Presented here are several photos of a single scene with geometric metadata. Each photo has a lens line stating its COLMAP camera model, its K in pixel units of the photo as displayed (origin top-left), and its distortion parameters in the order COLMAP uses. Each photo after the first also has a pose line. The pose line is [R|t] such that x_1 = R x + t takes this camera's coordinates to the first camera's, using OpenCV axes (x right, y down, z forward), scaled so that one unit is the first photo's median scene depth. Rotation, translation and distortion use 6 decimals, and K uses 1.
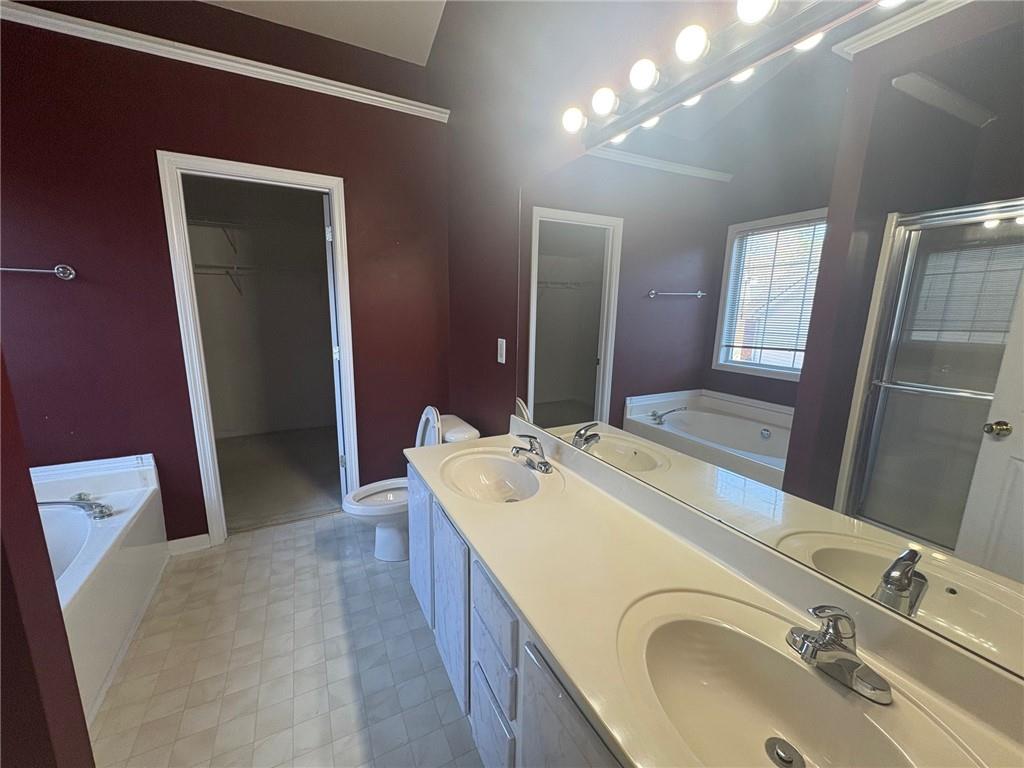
lens RADIAL K [[404.0, 0, 512.0], [0, 404.0, 384.0], [0, 0, 1]] dist [-0.000343, -0.000041]
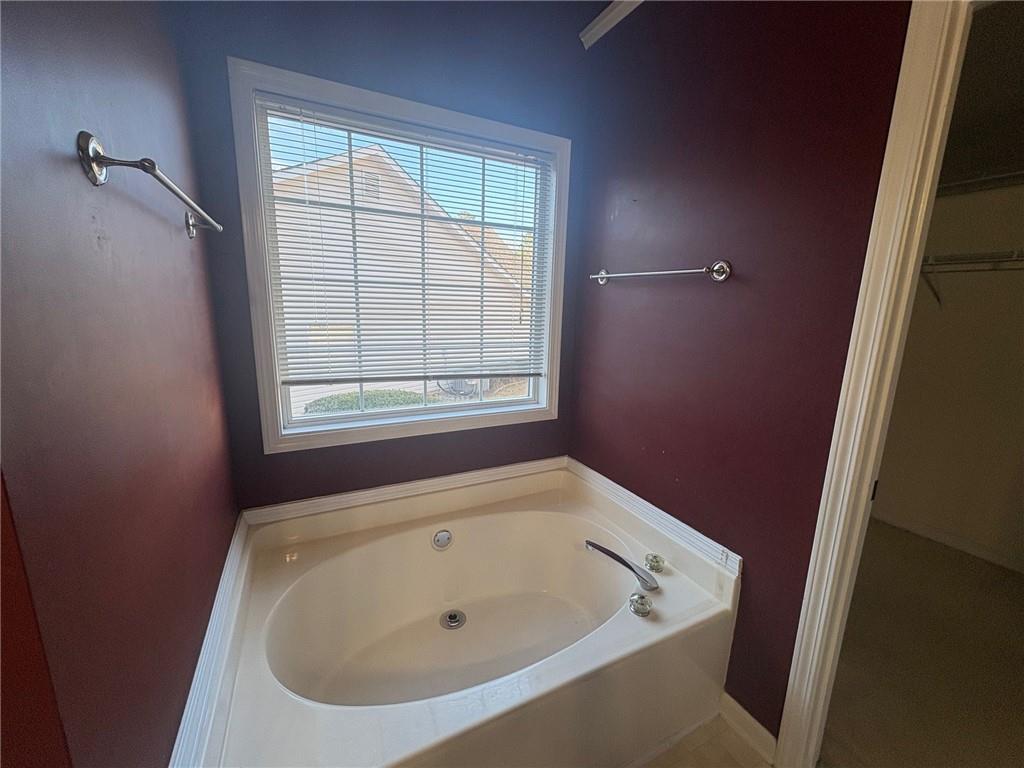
lens RADIAL K [[404.0, 0, 512.0], [0, 404.0, 384.0], [0, 0, 1]] dist [-0.000343, -0.000041]
pose [[0.007858, 0.186885, -0.982350, -0.336813], [-0.212738, 0.960204, 0.180970, -0.122390], [0.977078, 0.207561, 0.047302, 0.577154]]
